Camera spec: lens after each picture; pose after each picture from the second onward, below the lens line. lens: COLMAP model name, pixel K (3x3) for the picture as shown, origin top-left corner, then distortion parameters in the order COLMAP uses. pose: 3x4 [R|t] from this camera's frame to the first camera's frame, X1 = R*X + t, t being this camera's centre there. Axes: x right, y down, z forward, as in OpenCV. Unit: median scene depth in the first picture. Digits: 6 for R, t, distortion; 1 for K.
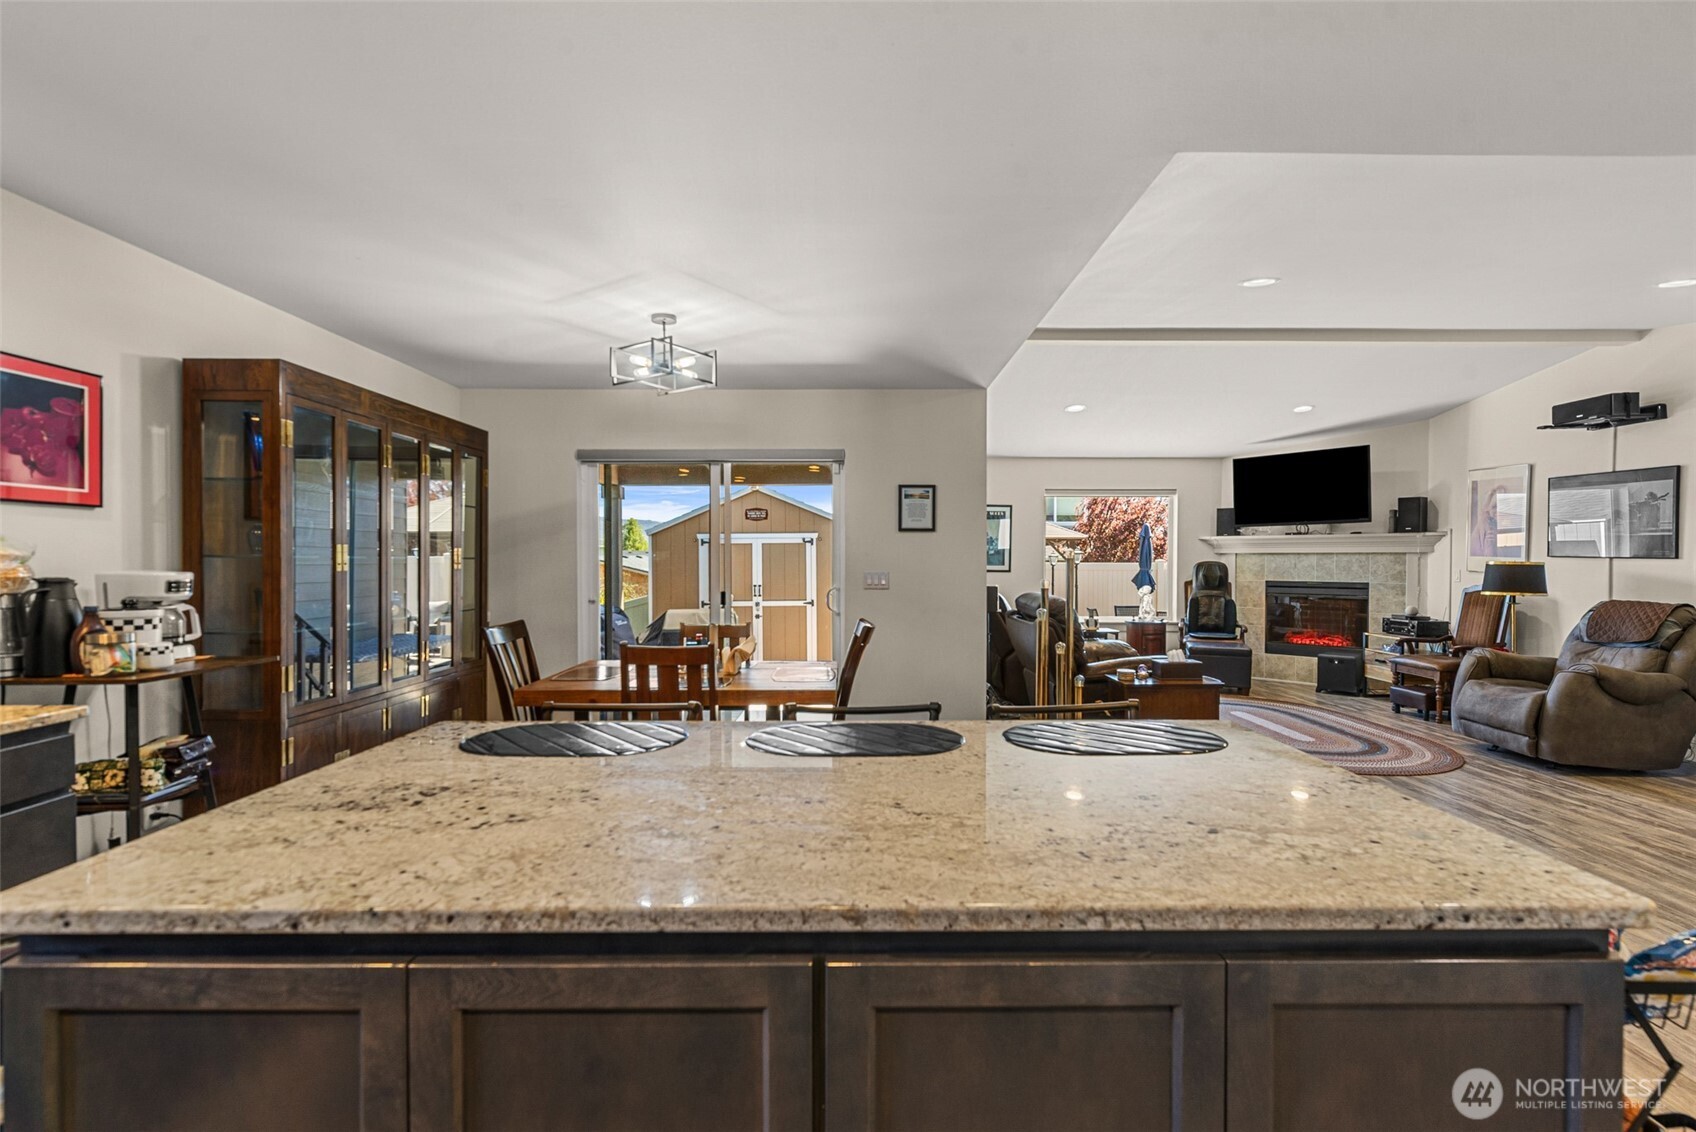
lens RADIAL K [[744.4, 0, 853.2], [0, 744.4, 568.6], [0, 0, 1]] dist [0.001680, -0.000158]
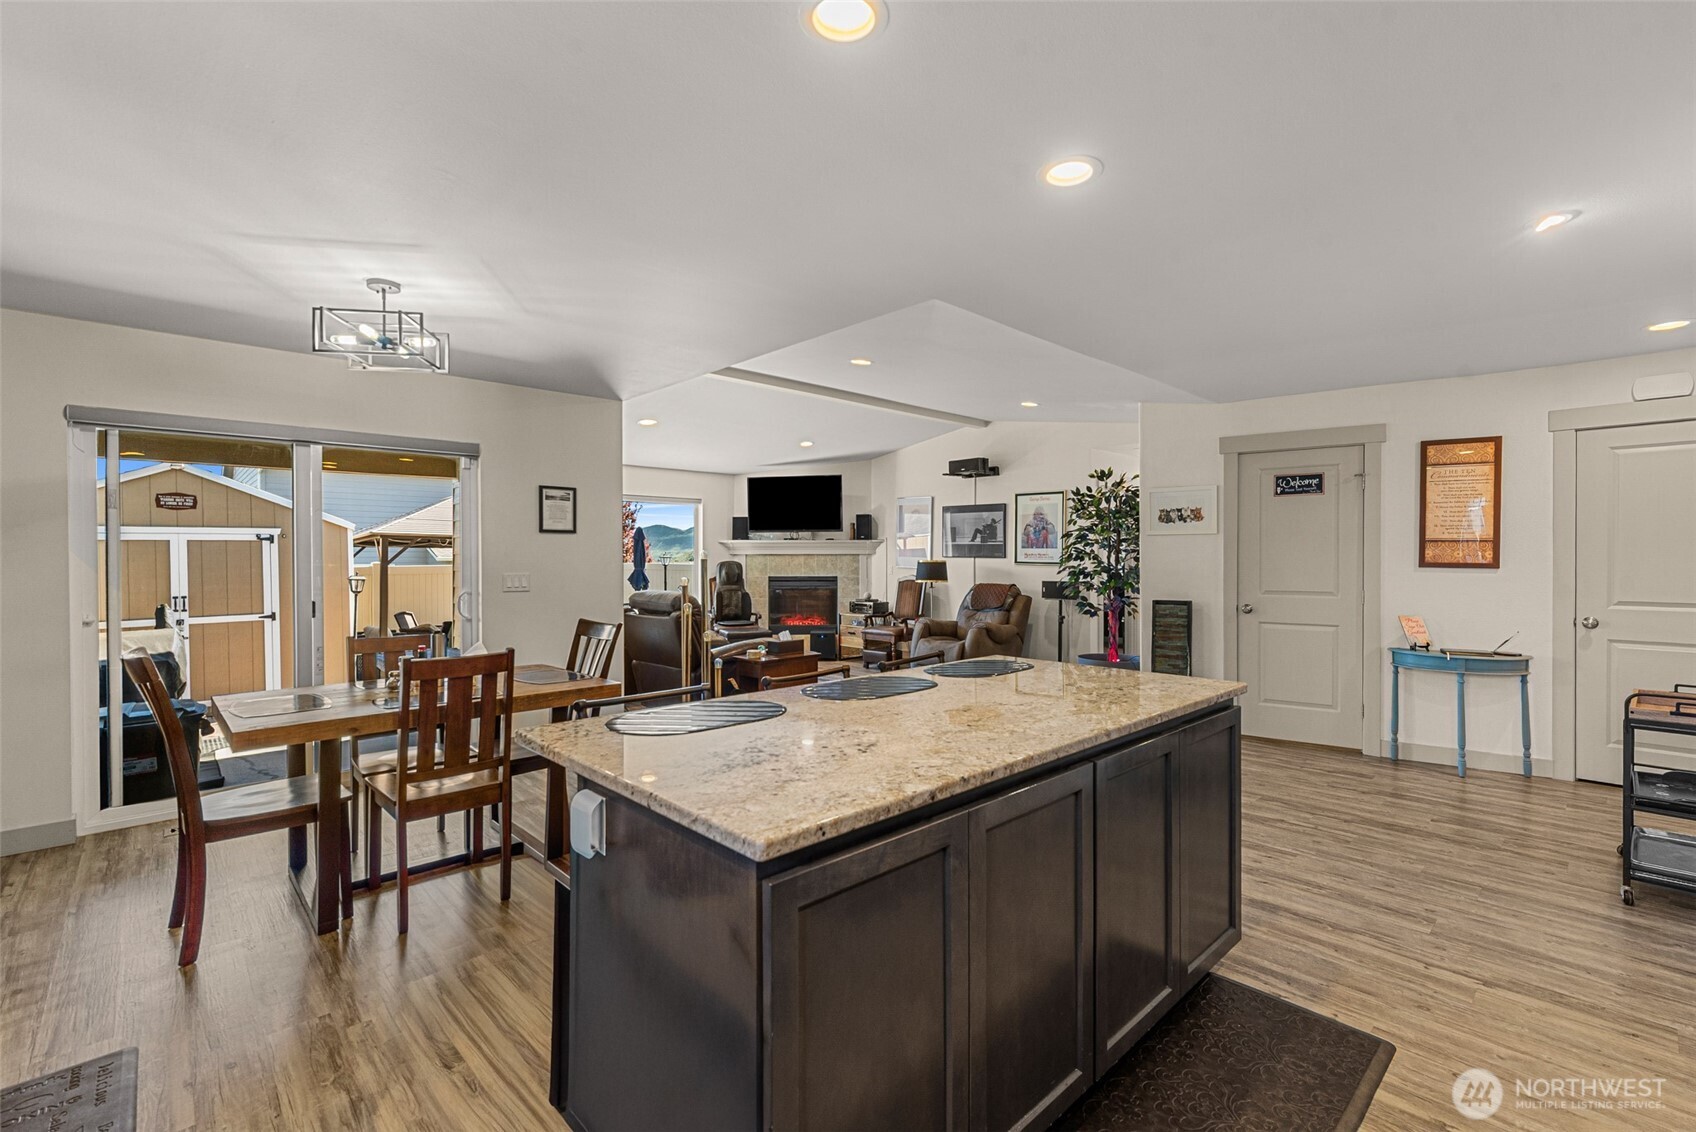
lens RADIAL K [[744.4, 0, 851.7], [0, 744.4, 560.4], [0, 0, 1]] dist [0.001680, -0.000158]
pose [[0.729803, -0.004777, 0.683641, -0.278014], [0.012387, 0.999904, -0.006237, -0.001288], [-0.683545, 0.013020, 0.729792, -0.003606]]
